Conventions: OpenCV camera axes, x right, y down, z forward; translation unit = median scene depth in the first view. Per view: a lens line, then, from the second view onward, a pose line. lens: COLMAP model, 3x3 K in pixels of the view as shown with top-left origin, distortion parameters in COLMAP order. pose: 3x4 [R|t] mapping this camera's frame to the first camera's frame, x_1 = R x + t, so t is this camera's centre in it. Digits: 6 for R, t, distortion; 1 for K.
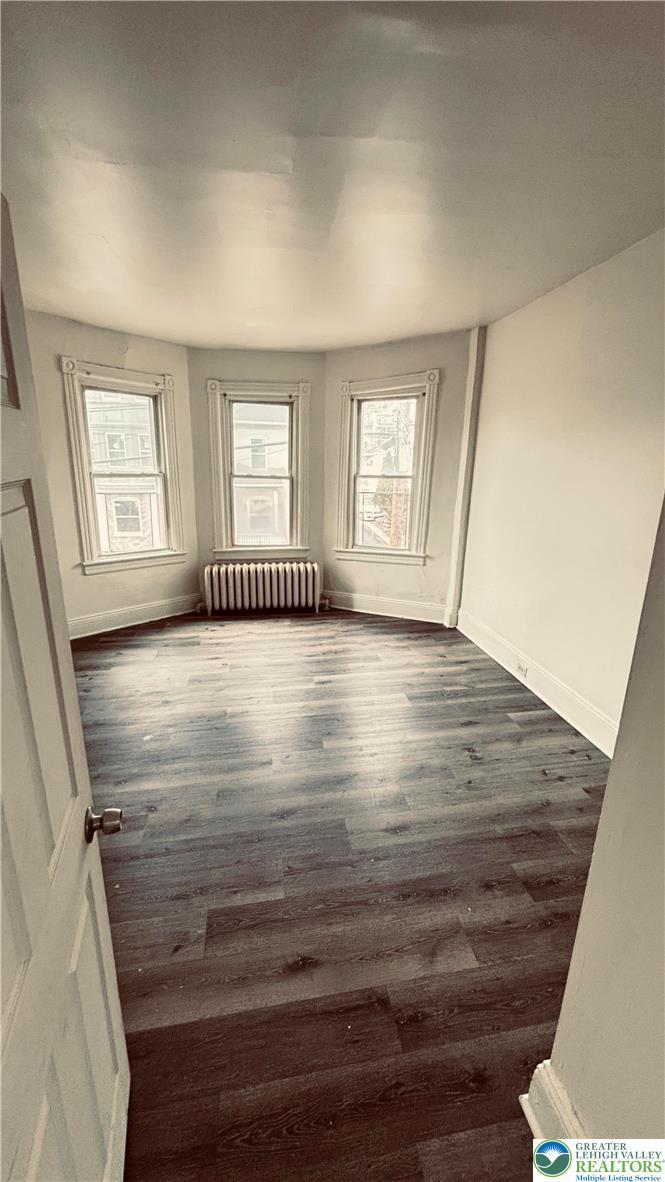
lens RADIAL K [[476.6, 0, 334.1], [0, 476.6, 592.8], [0, 0, 1]] dist [0.037850, -0.030424]
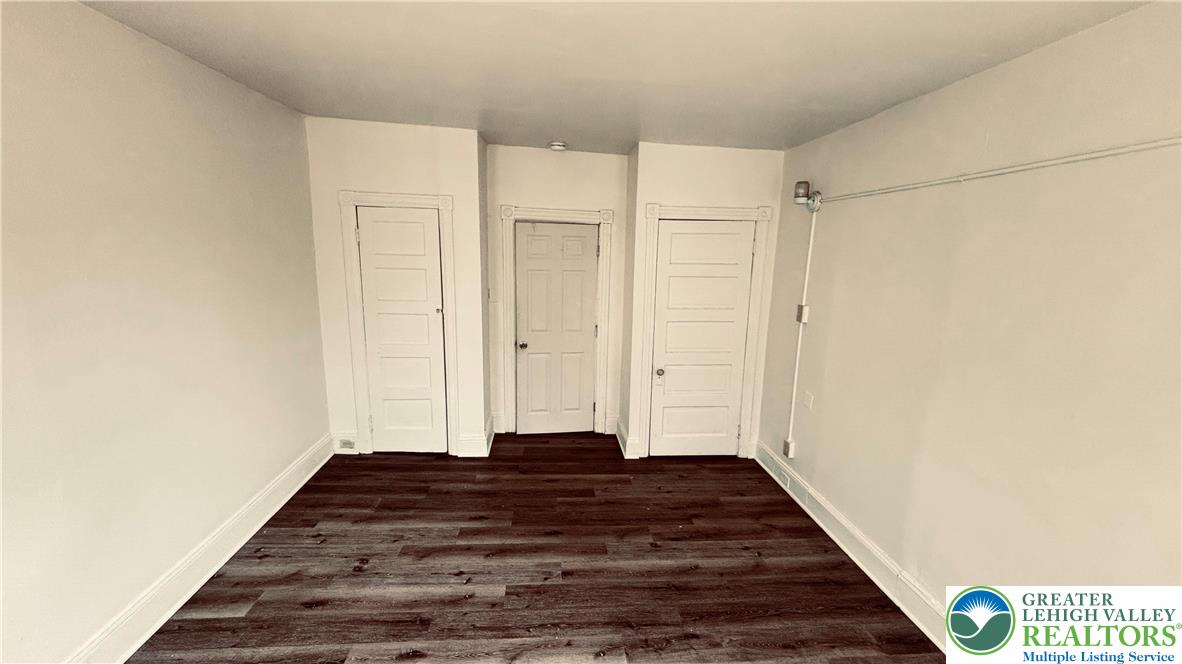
lens RADIAL K [[476.6, 0, 588.1], [0, 476.6, 331.6], [0, 0, 1]] dist [0.037850, -0.030424]
pose [[-0.995852, -0.055508, 0.072100, -0.137954], [-0.017381, 0.893831, 0.448068, -0.338932], [-0.089317, 0.444956, -0.891087, 1.004743]]
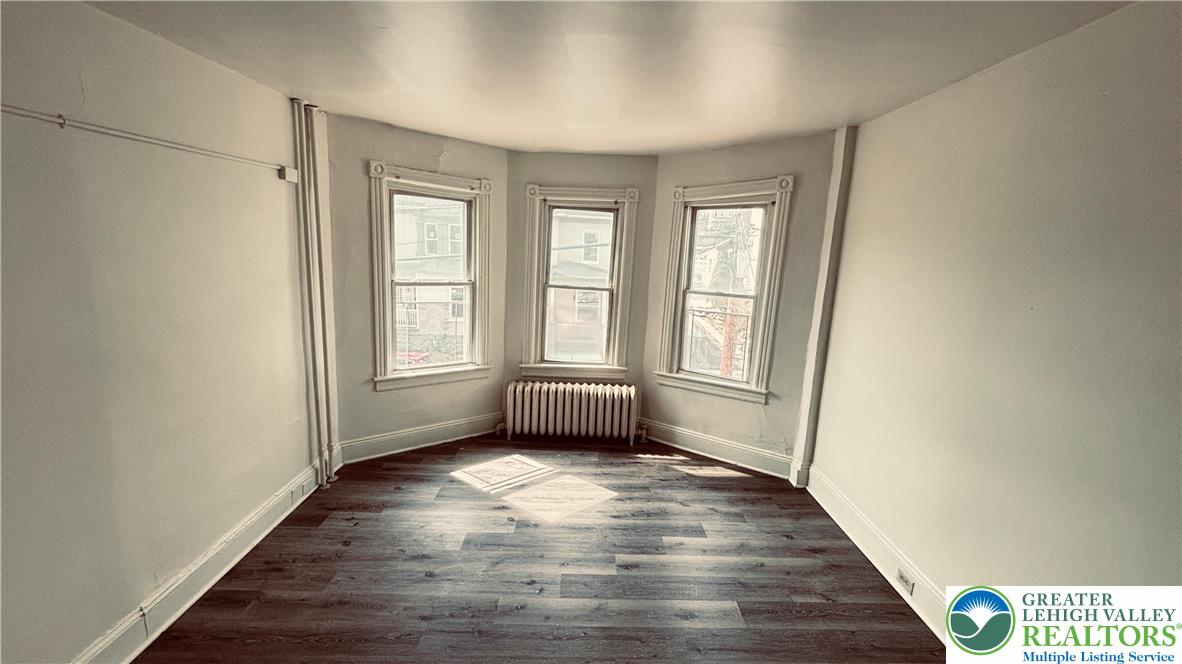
lens RADIAL K [[478.8, 0, 591.3], [0, 478.8, 333.8], [0, 0, 1]] dist [-0.000464, -0.000396]
pose [[0.987218, 0.056241, -0.149121, 0.010744], [-0.070401, 0.993319, -0.091439, -0.088280], [0.142982, 0.100768, 0.984582, 0.153534]]
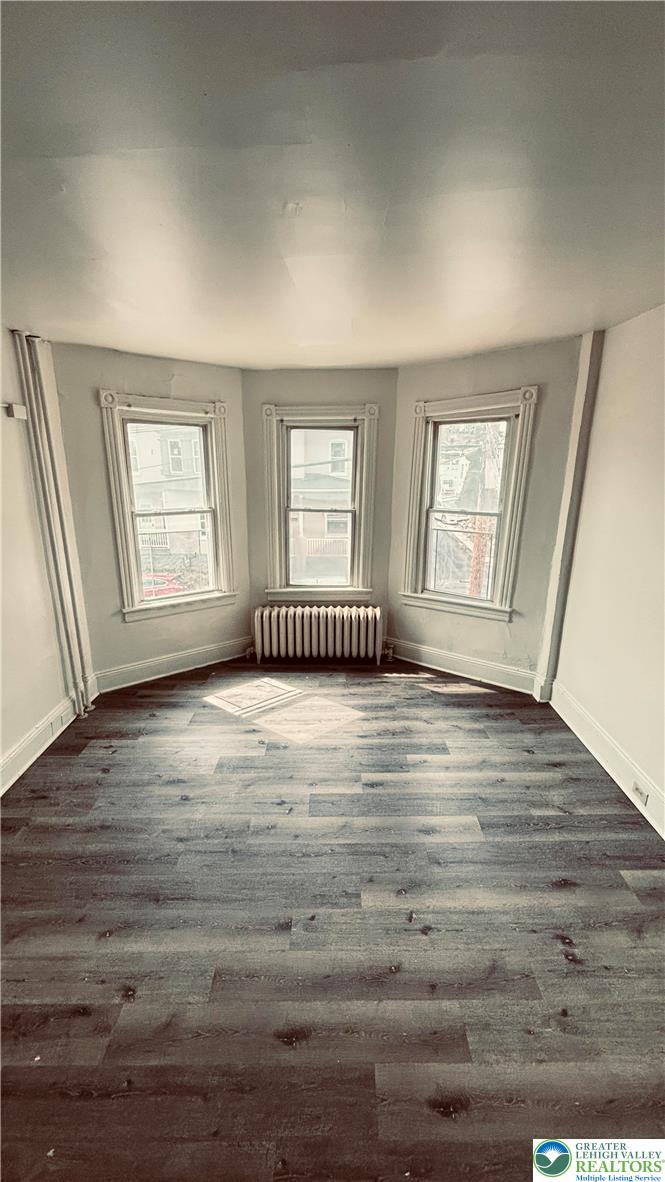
lens RADIAL K [[478.8, 0, 334.6], [0, 478.8, 591.9], [0, 0, 1]] dist [-0.000464, -0.000396]
pose [[0.985757, 0.035550, -0.164378, 0.027697], [-0.034823, 0.999367, 0.007304, -0.113658], [0.164534, -0.001476, 0.986370, 0.152849]]
